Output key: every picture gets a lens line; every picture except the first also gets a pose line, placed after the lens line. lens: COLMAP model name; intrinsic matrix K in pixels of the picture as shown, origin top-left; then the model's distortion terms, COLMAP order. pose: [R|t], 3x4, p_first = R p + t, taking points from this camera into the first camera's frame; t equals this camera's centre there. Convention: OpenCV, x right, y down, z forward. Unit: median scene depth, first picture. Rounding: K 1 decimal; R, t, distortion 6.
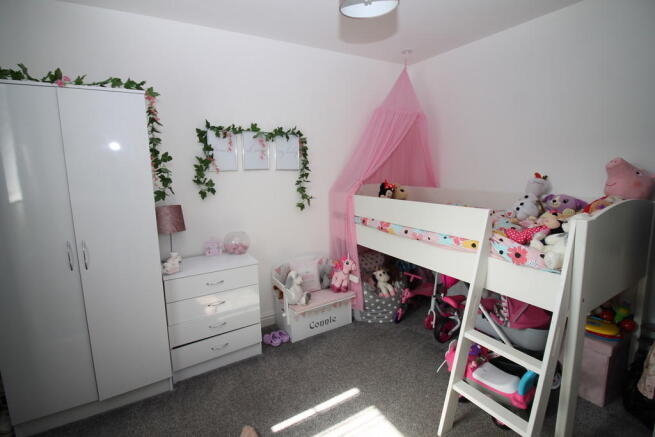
lens RADIAL K [[311.3, 0, 328.9], [0, 311.3, 210.1], [0, 0, 1]] dist [0.000141, -0.000481]
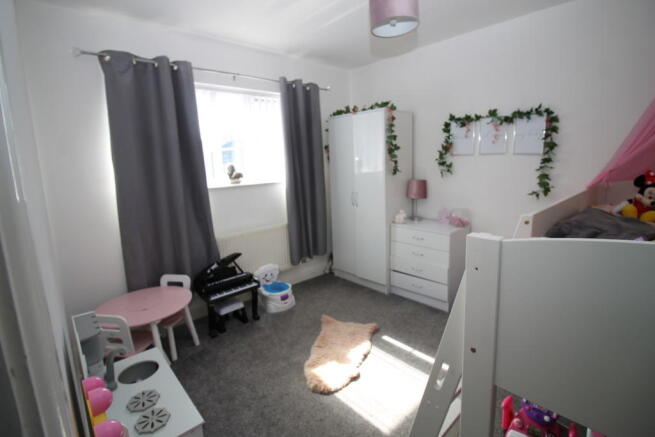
lens RADIAL K [[311.3, 0, 328.9], [0, 311.3, 210.1], [0, 0, 1]] dist [0.000141, -0.000481]
pose [[0.212198, 0.174021, -0.961607, 0.731815], [-0.108104, 0.982157, 0.153884, -0.049054], [0.971229, 0.071300, 0.227224, 0.262169]]
